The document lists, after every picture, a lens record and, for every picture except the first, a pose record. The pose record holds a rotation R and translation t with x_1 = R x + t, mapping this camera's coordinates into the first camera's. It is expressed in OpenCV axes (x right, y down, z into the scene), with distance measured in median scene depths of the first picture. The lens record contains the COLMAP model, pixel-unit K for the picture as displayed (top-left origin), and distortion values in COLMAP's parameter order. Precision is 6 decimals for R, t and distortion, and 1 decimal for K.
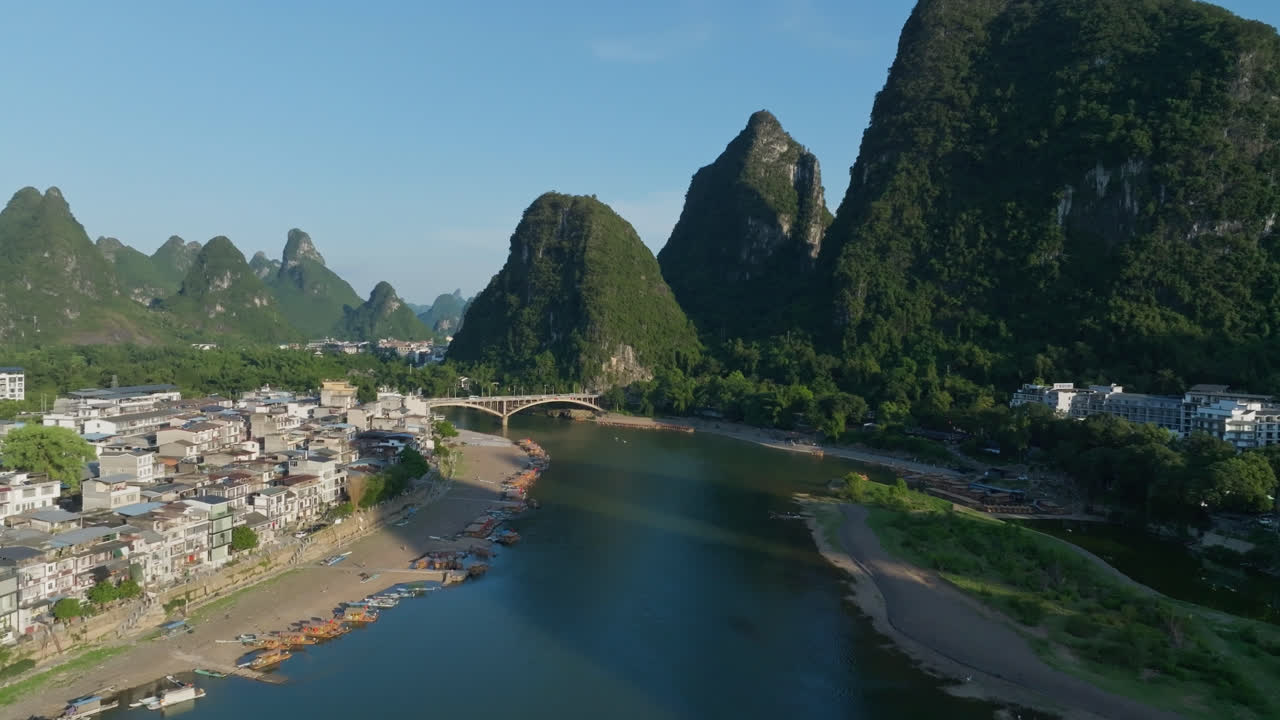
lens RADIAL K [[904.8, 0, 640.0], [0, 904.8, 360.0], [0, 0, 1]] dist [0.003392, -0.000894]
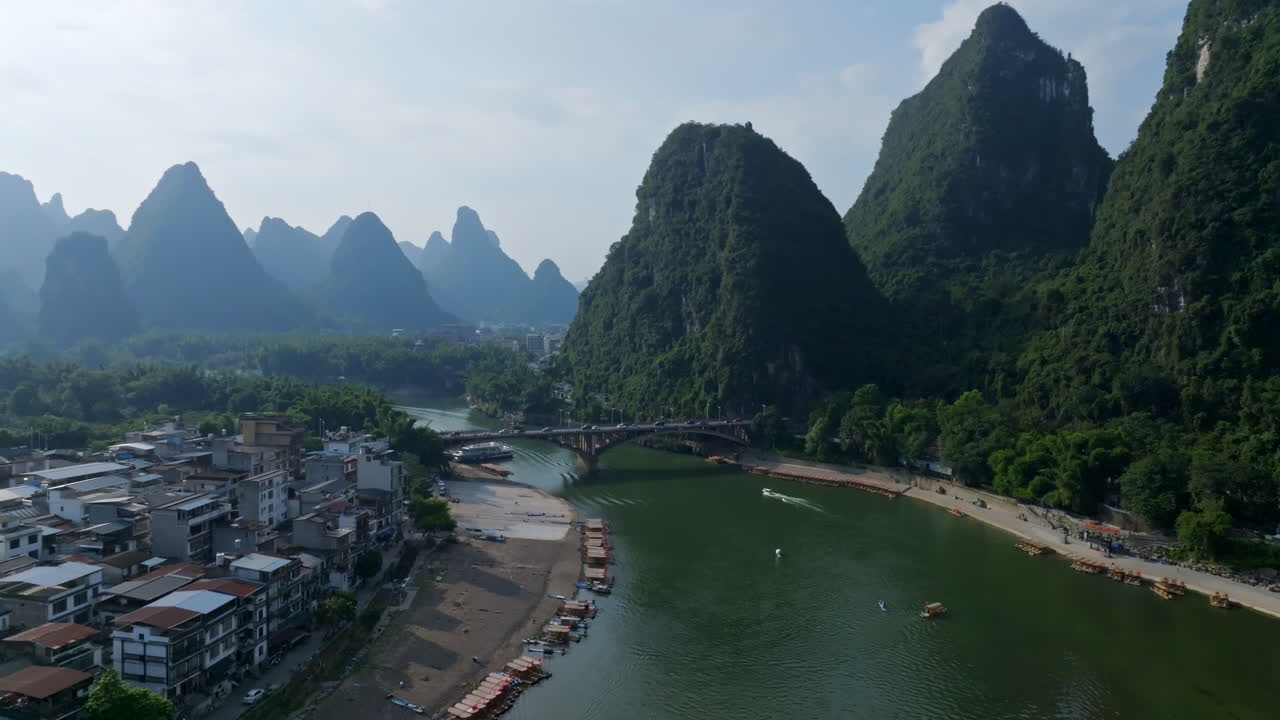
lens RADIAL K [[902.2, 0, 641.3], [0, 902.2, 350.5], [0, 0, 1]] dist [0.007290, 0.002806]
pose [[0.979263, 0.008421, -0.202417, 0.014939], [-0.005807, 0.999892, 0.013505, -0.026002], [0.202509, -0.012049, 0.979206, 0.452752]]
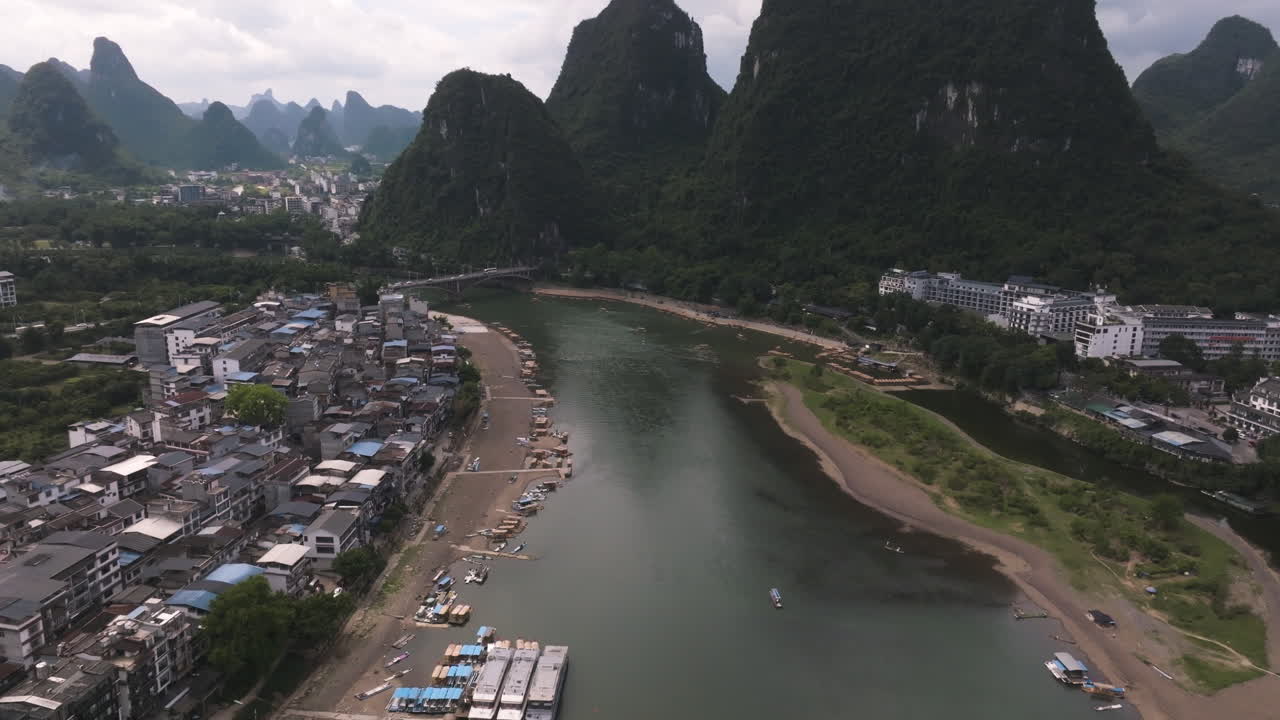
lens RADIAL K [[902.2, 0, 641.3], [0, 902.2, 350.5], [0, 0, 1]] dist [0.007290, 0.002806]
pose [[0.982207, -0.048532, 0.181421, -0.158084], [0.009597, 0.977741, 0.209596, -0.125045], [-0.187555, -0.204125, 0.960810, -0.194278]]
